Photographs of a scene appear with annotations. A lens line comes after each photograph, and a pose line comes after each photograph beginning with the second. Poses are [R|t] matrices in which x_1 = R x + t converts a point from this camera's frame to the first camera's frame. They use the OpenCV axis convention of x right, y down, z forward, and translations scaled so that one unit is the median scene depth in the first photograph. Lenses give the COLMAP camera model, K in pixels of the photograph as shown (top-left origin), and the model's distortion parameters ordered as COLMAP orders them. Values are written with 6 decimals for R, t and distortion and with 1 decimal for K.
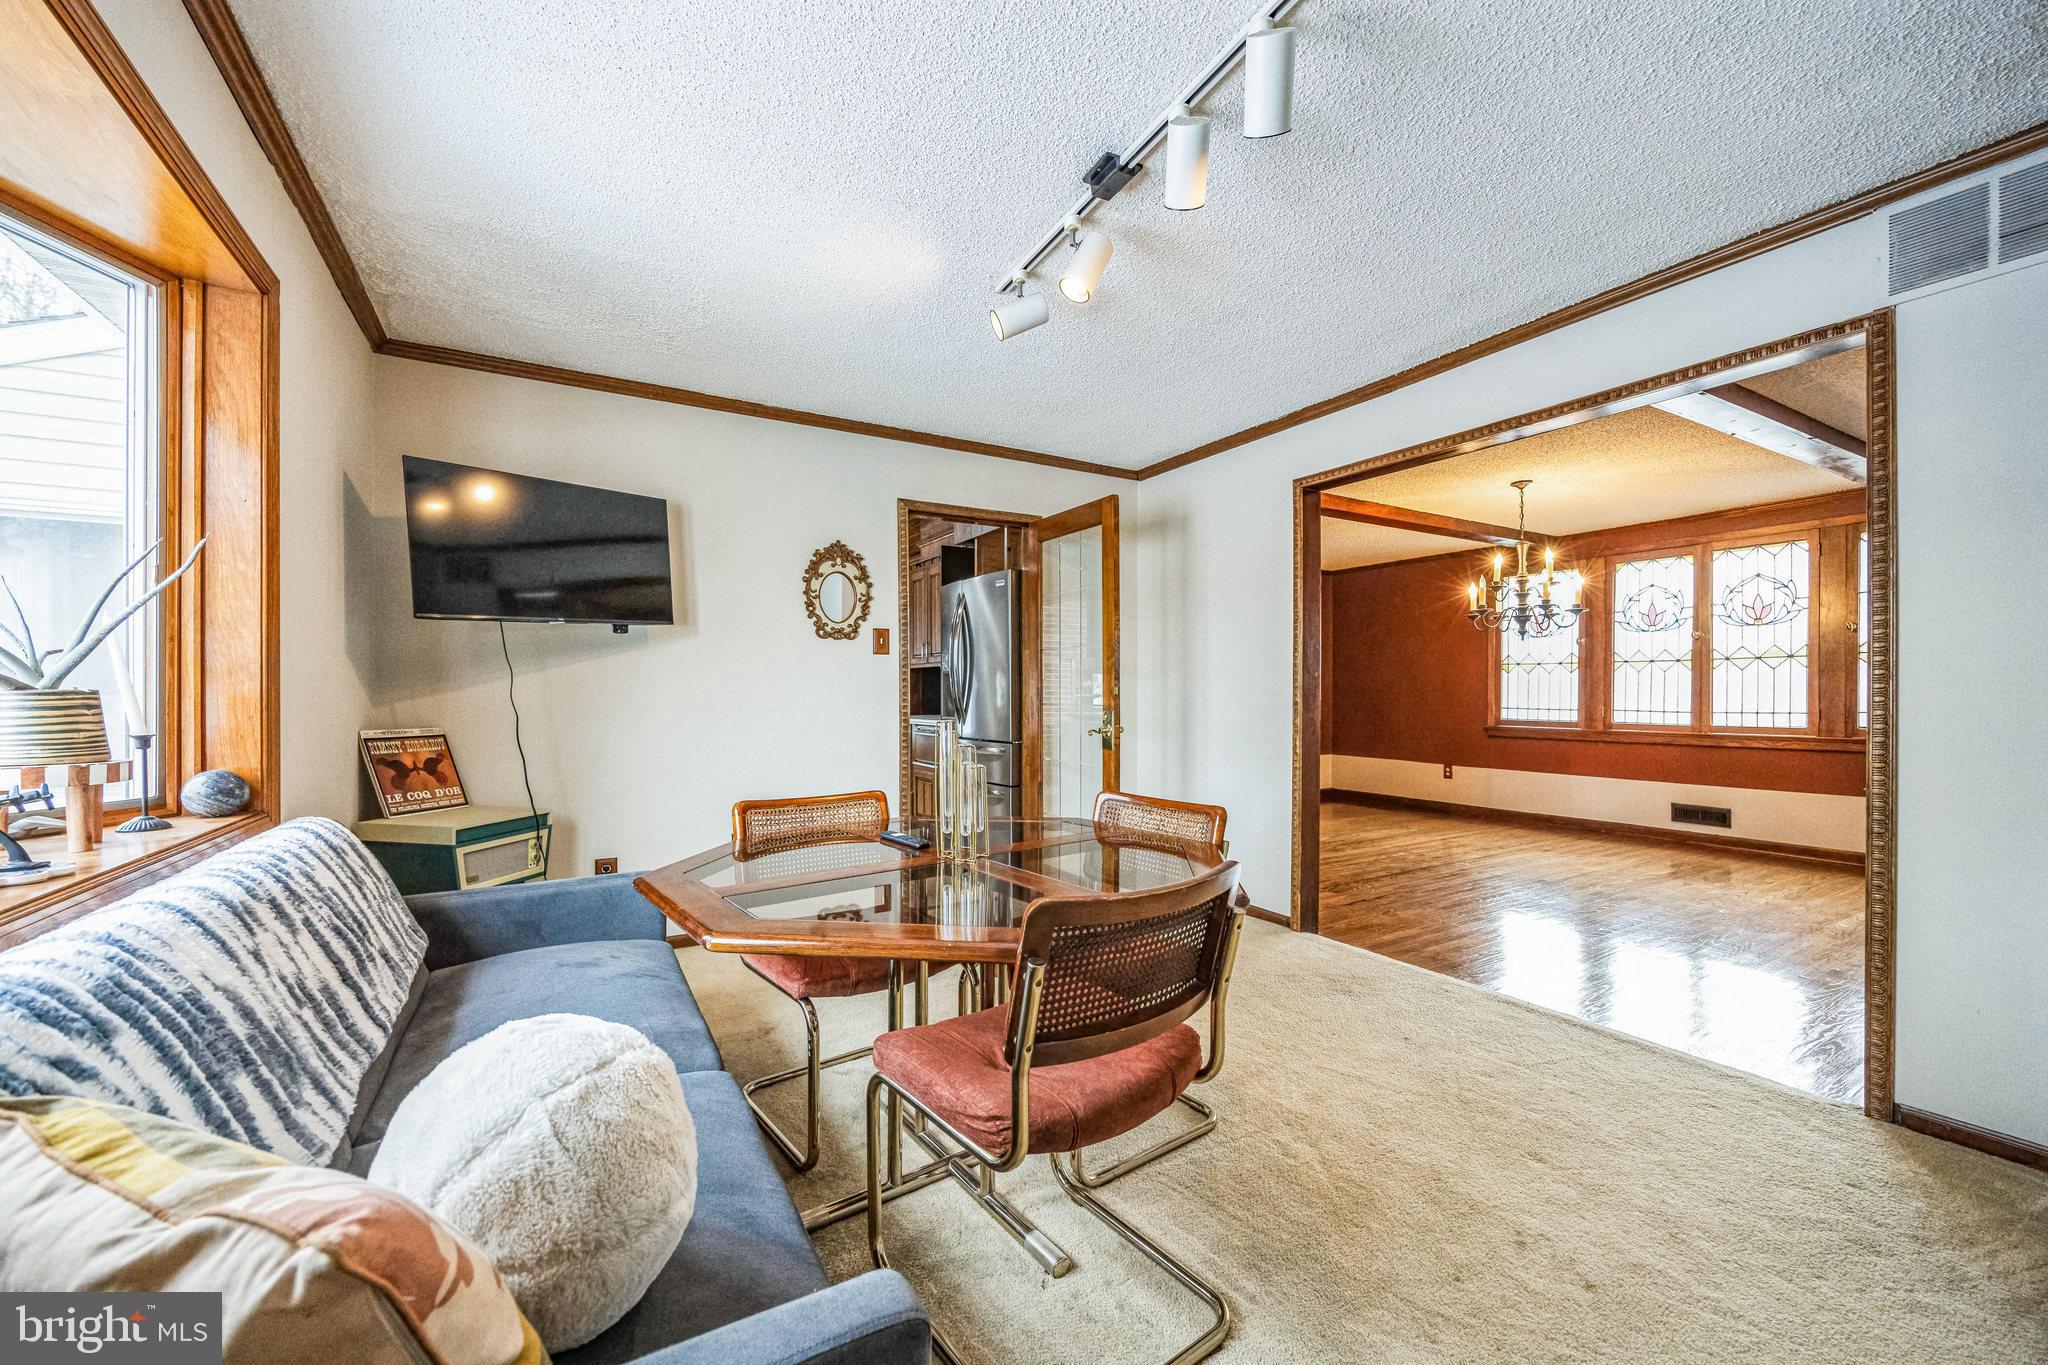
lens RADIAL K [[792.5, 0, 1020.5], [0, 792.5, 692.8], [0, 0, 1]] dist [-0.003863, 0.000382]
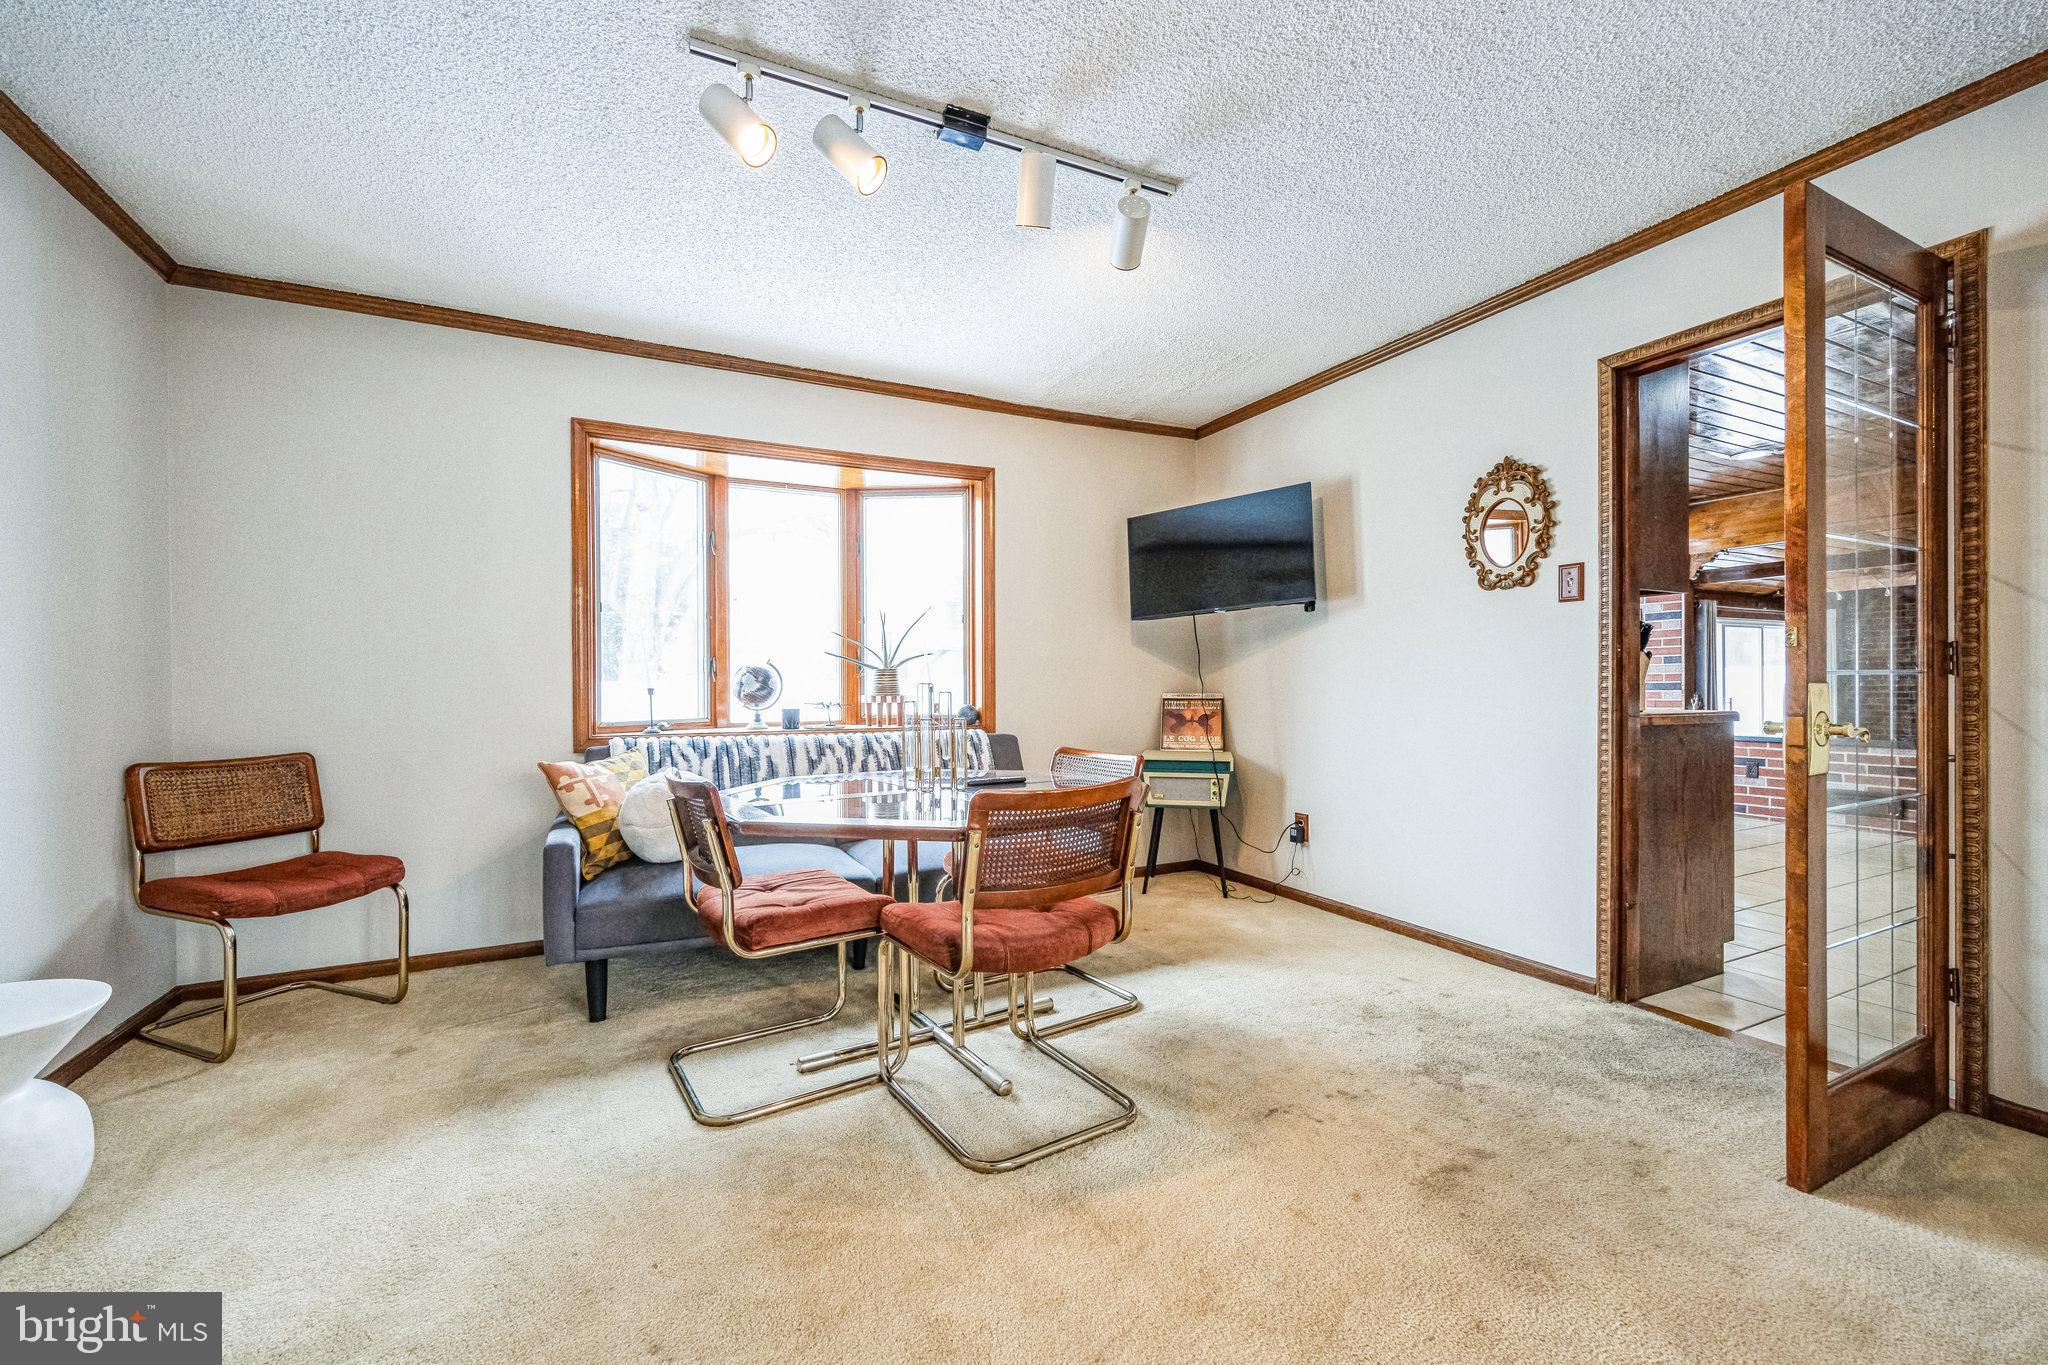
lens RADIAL K [[792.5, 0, 1007.4], [0, 792.5, 687.7], [0, 0, 1]] dist [-0.003863, 0.000382]
pose [[-0.075154, 0.008380, -0.997137, 0.352755], [0.007119, 0.999944, 0.007867, 0.010522], [0.997147, -0.006507, -0.075209, 0.374122]]
